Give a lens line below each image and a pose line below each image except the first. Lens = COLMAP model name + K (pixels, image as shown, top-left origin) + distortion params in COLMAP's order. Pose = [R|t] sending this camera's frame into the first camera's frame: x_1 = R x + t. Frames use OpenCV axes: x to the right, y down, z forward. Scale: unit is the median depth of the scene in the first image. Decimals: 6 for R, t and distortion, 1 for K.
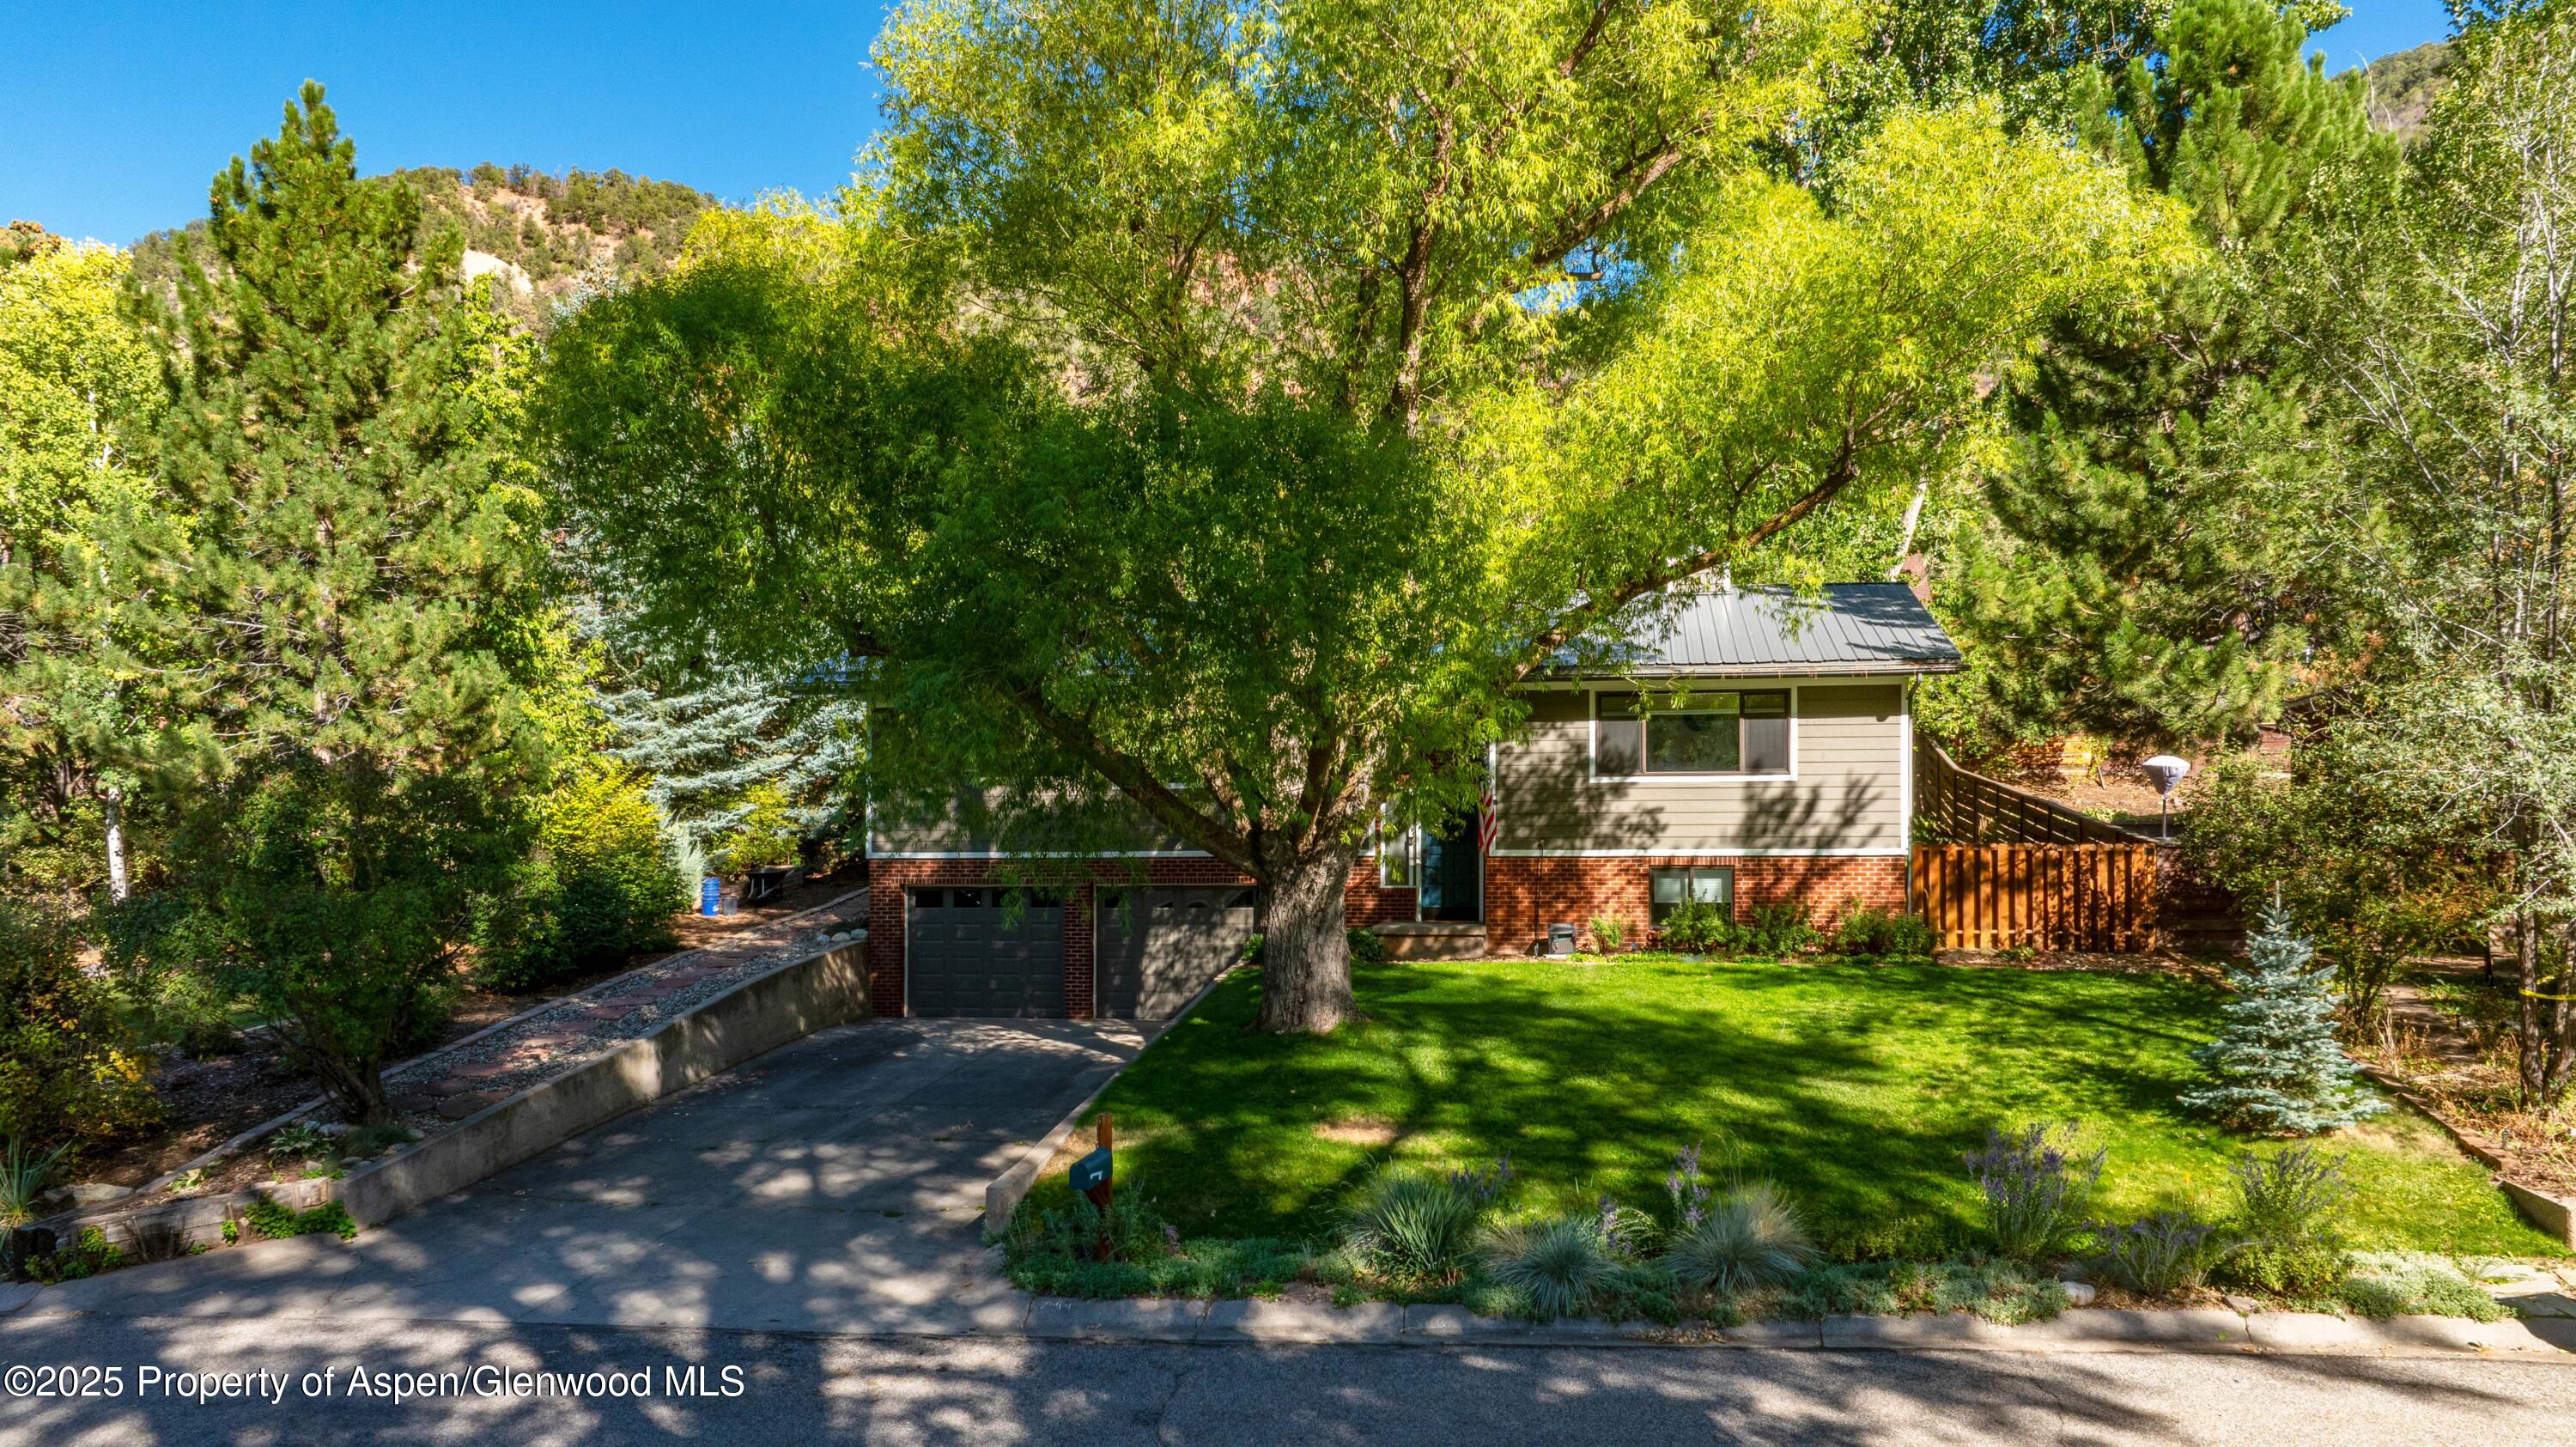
lens RADIAL K [[1861.1, 0, 1288.0], [0, 1861.1, 723.5], [0, 0, 1]] dist [-0.028573, -0.004248]
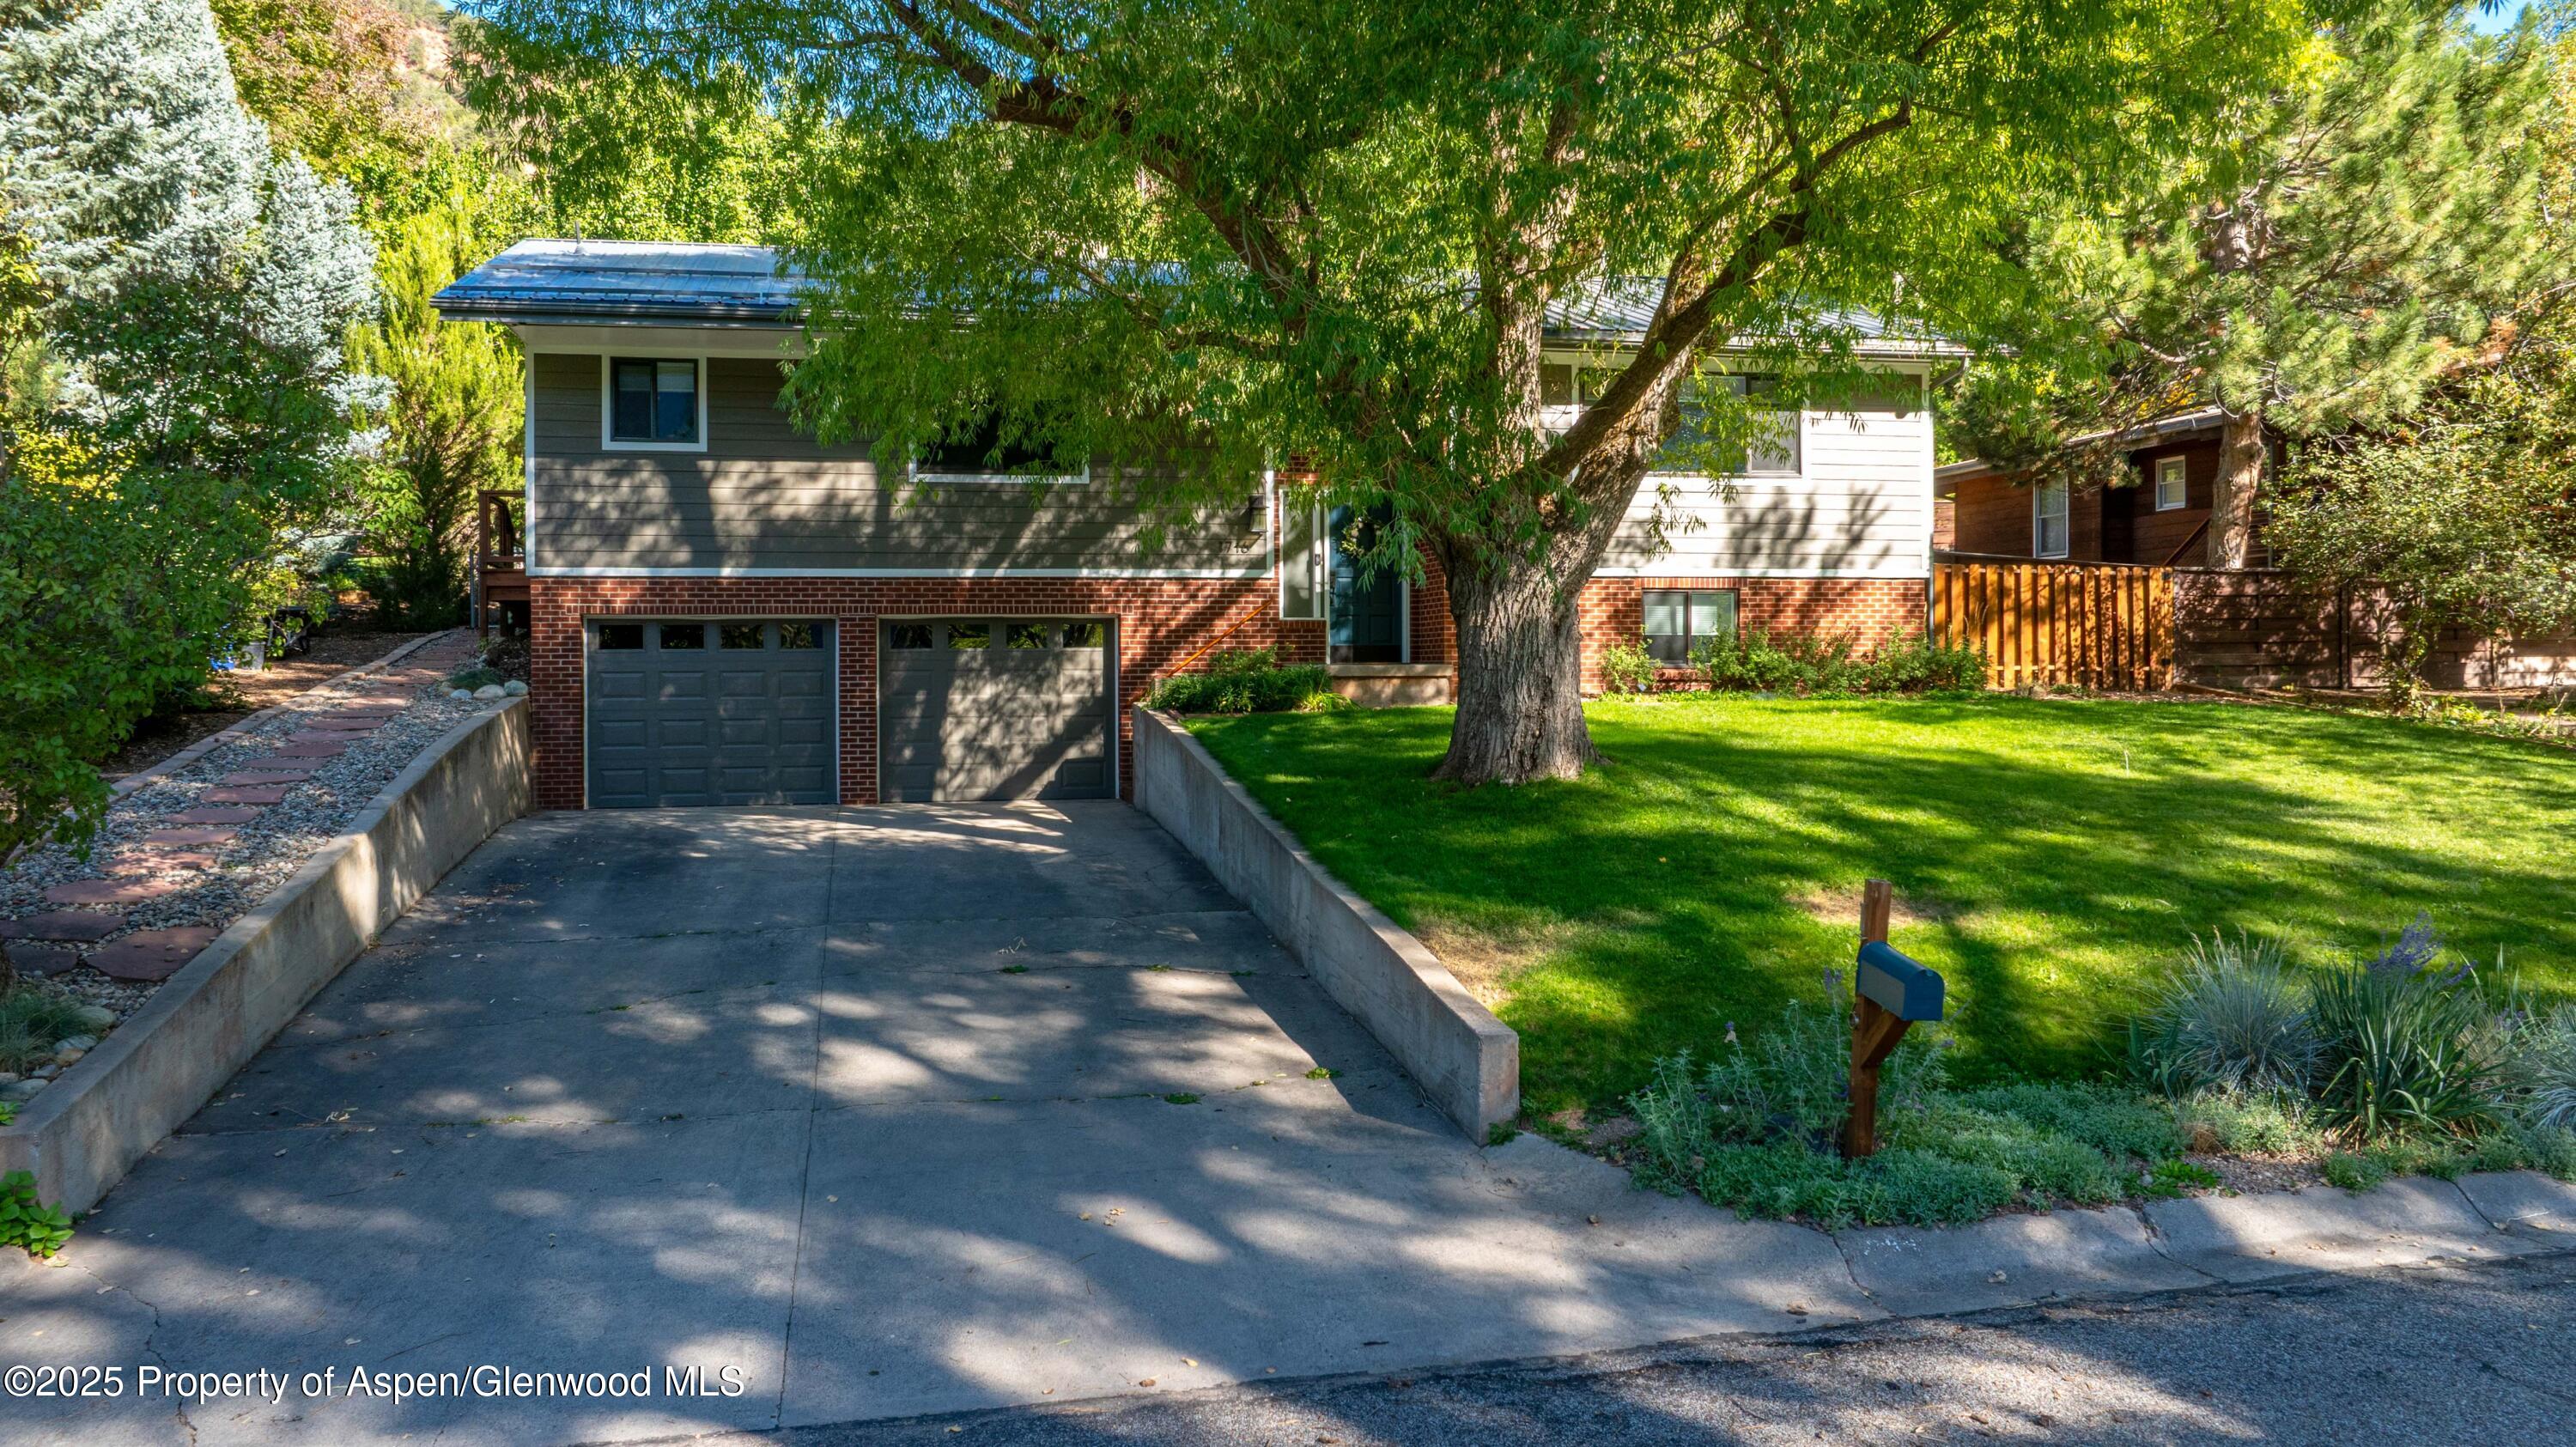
lens RADIAL K [[1861.1, 0, 1288.0], [0, 1861.1, 723.5], [0, 0, 1]] dist [-0.028573, -0.004248]
pose [[0.932248, -0.011541, 0.361637, -0.238629], [-0.023363, 0.995485, 0.091995, 0.064738], [-0.361066, -0.094211, 0.927769, 0.311445]]
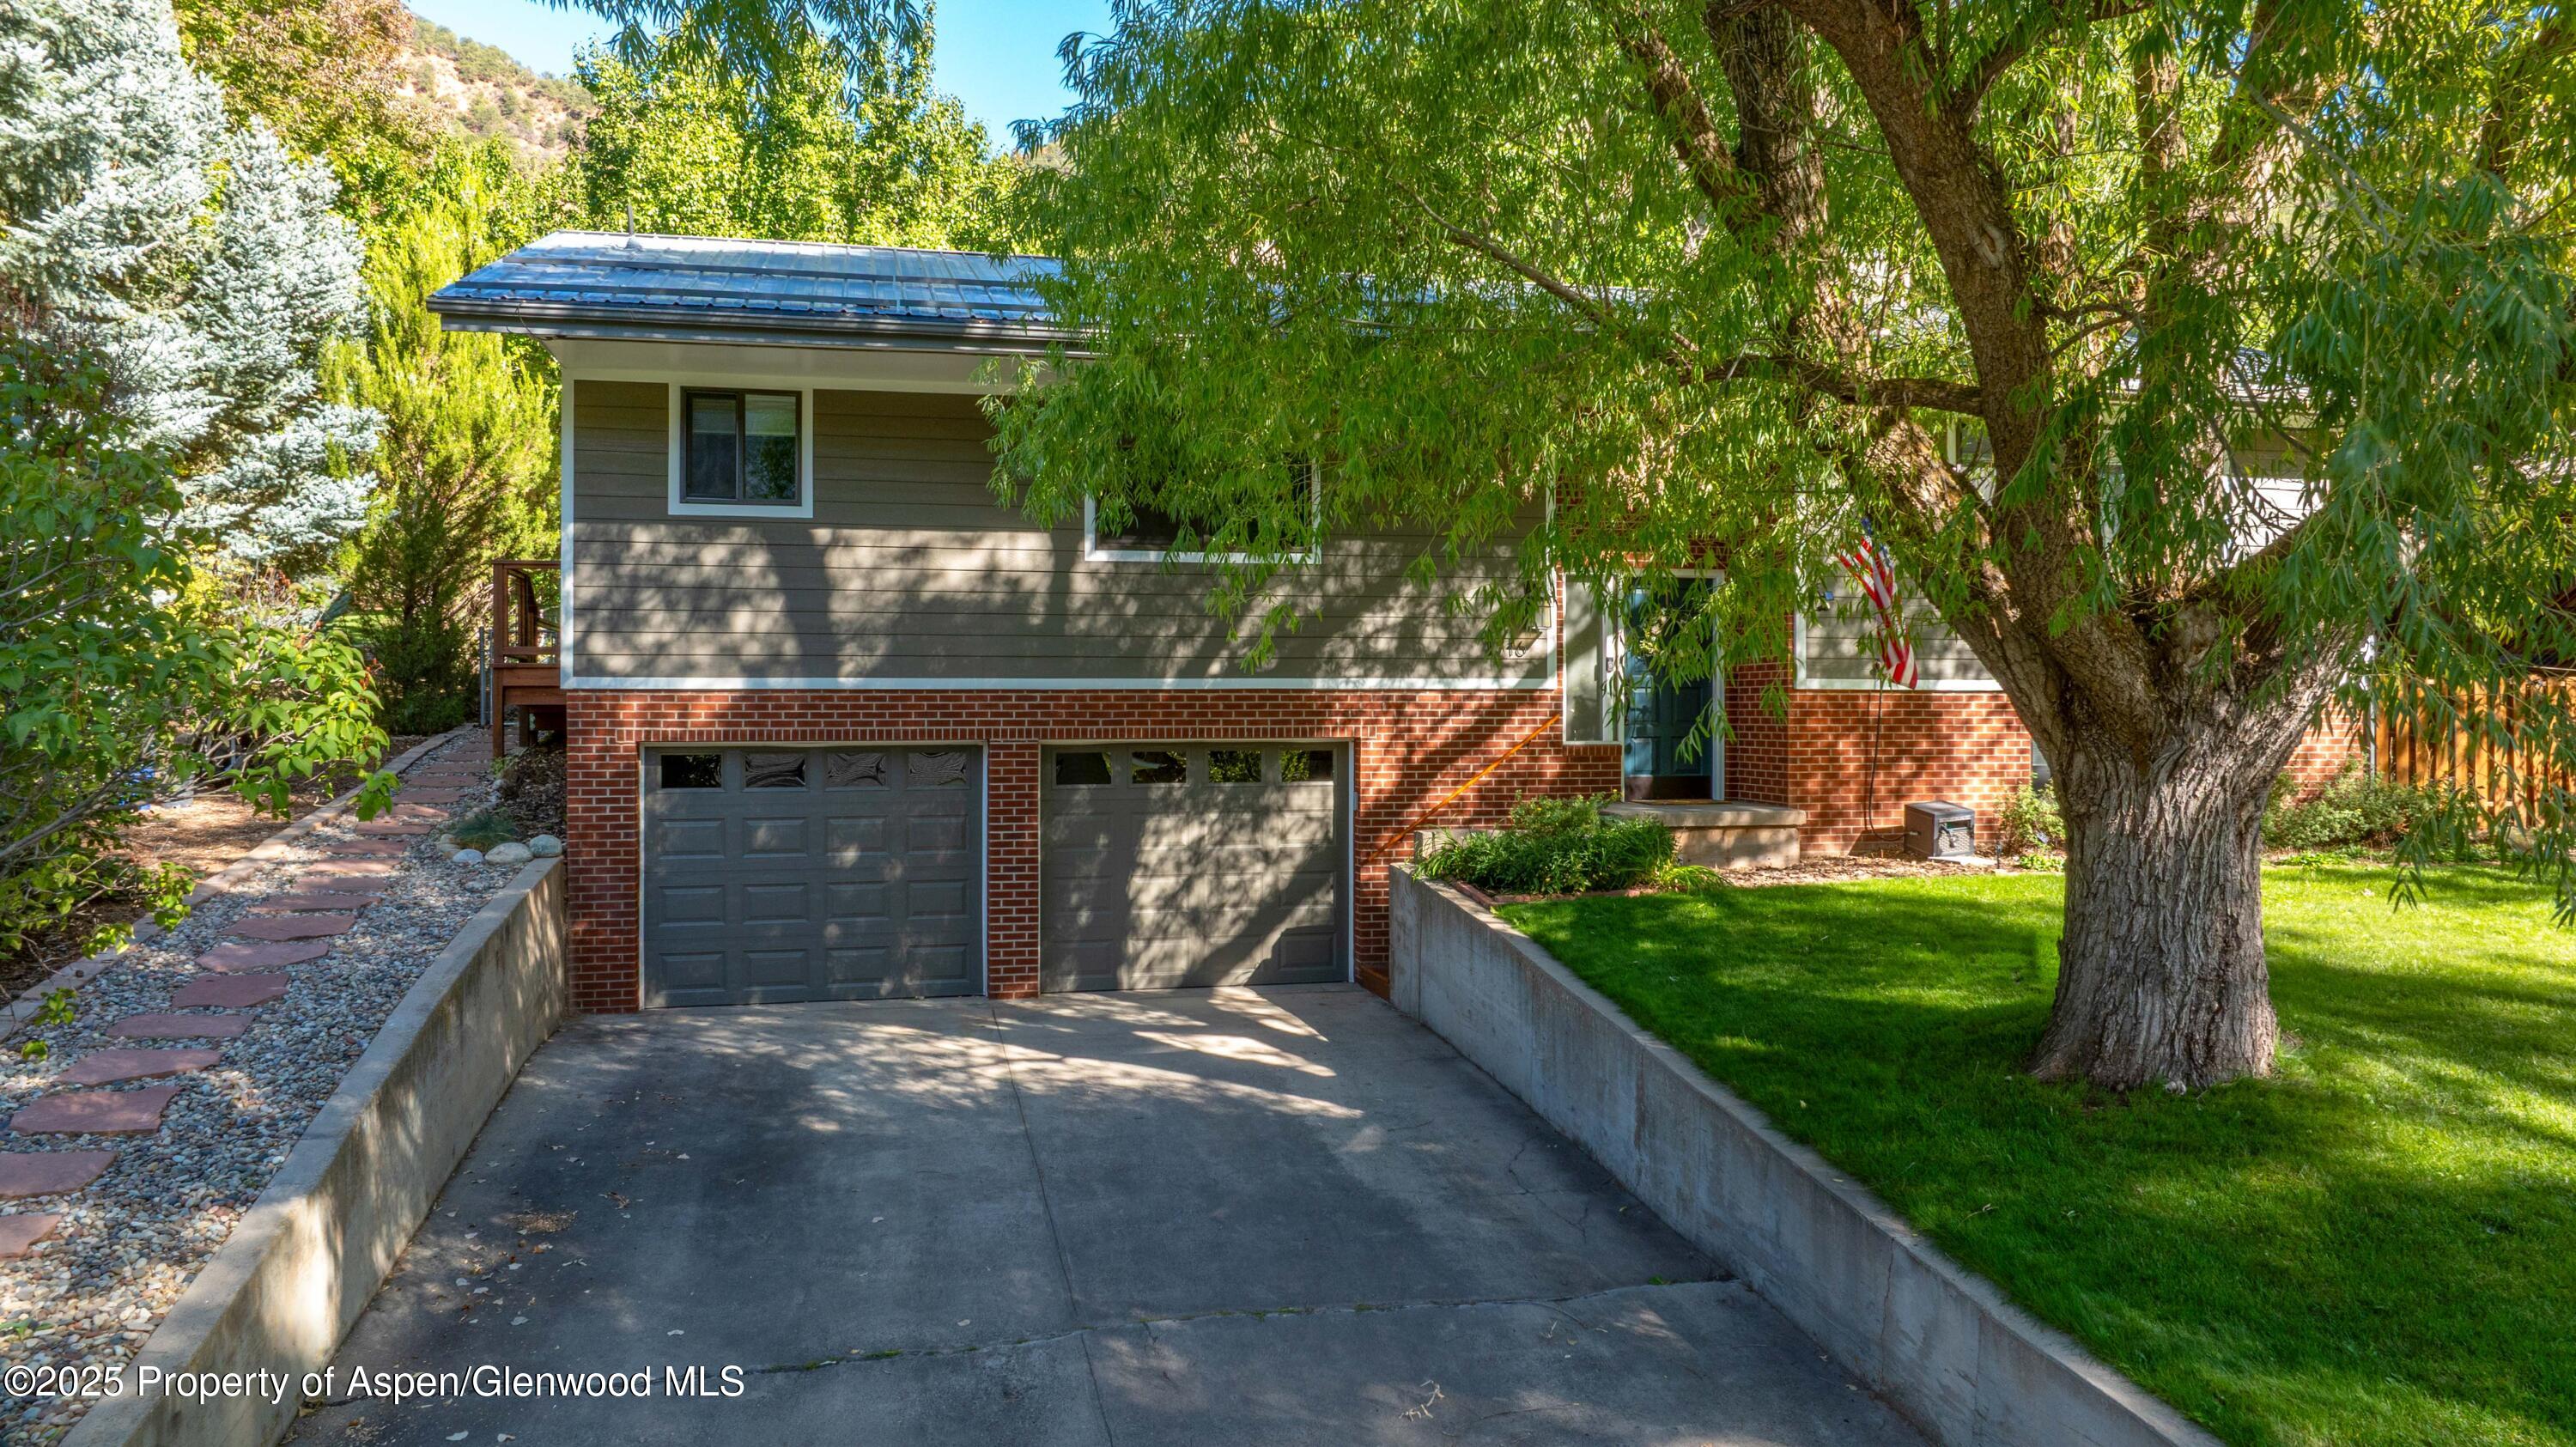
lens RADIAL K [[1782.7, 0, 1340.4], [0, 1782.7, 734.0], [0, 0, 1]] dist [-0.031983, 0.003450]
pose [[0.917604, -0.003993, 0.397475, -0.251095], [-0.031905, 0.995983, 0.083660, 0.044416], [-0.396213, -0.089448, 0.913791, 0.557005]]
